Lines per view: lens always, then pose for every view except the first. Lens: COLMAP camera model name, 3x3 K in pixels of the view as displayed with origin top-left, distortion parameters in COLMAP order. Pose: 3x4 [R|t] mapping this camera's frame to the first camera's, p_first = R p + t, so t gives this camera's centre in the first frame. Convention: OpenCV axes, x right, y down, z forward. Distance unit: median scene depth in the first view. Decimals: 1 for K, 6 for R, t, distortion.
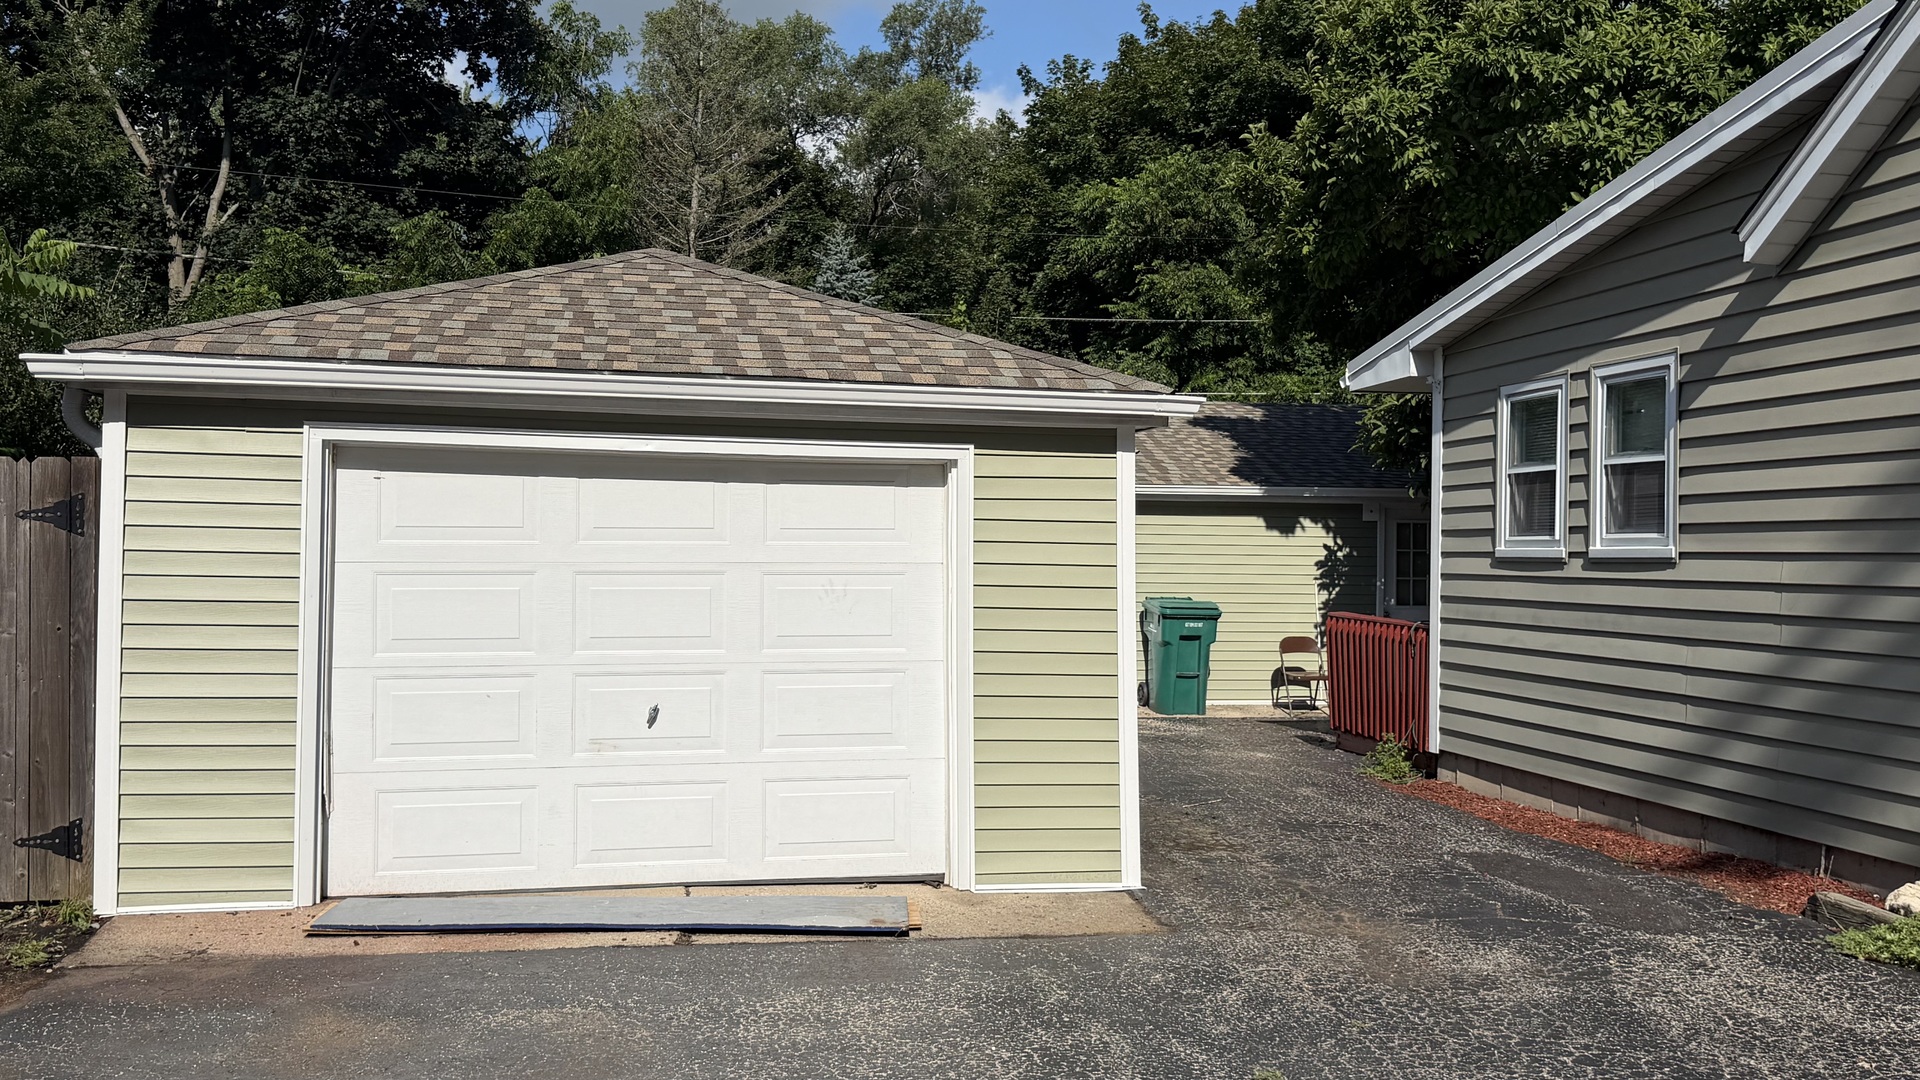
lens RADIAL K [[1750.5, 0, 960.0], [0, 1750.5, 540.0], [0, 0, 1]] dist [0.000360, 0.000145]
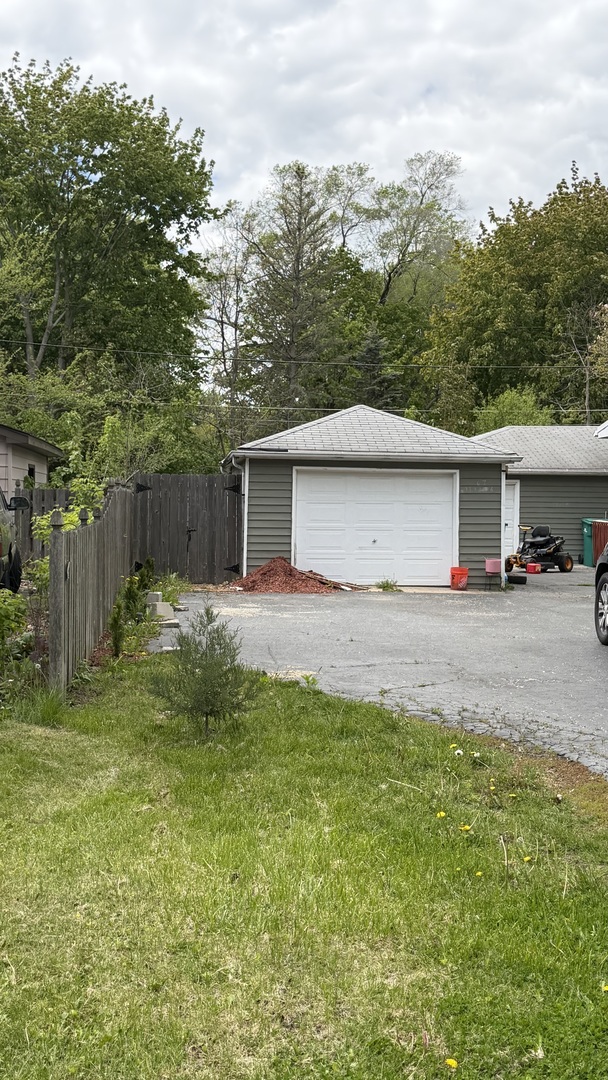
lens RADIAL K [[1371.9, 0, 304.0], [0, 1371.9, 540.0], [0, 0, 1]] dist [0.171944, 0.005490]
pose [[0.994594, -0.000969, -0.103834, -0.021309], [0.003926, 0.999592, 0.028275, 0.013353], [0.103765, -0.028530, 0.994193, -1.747798]]
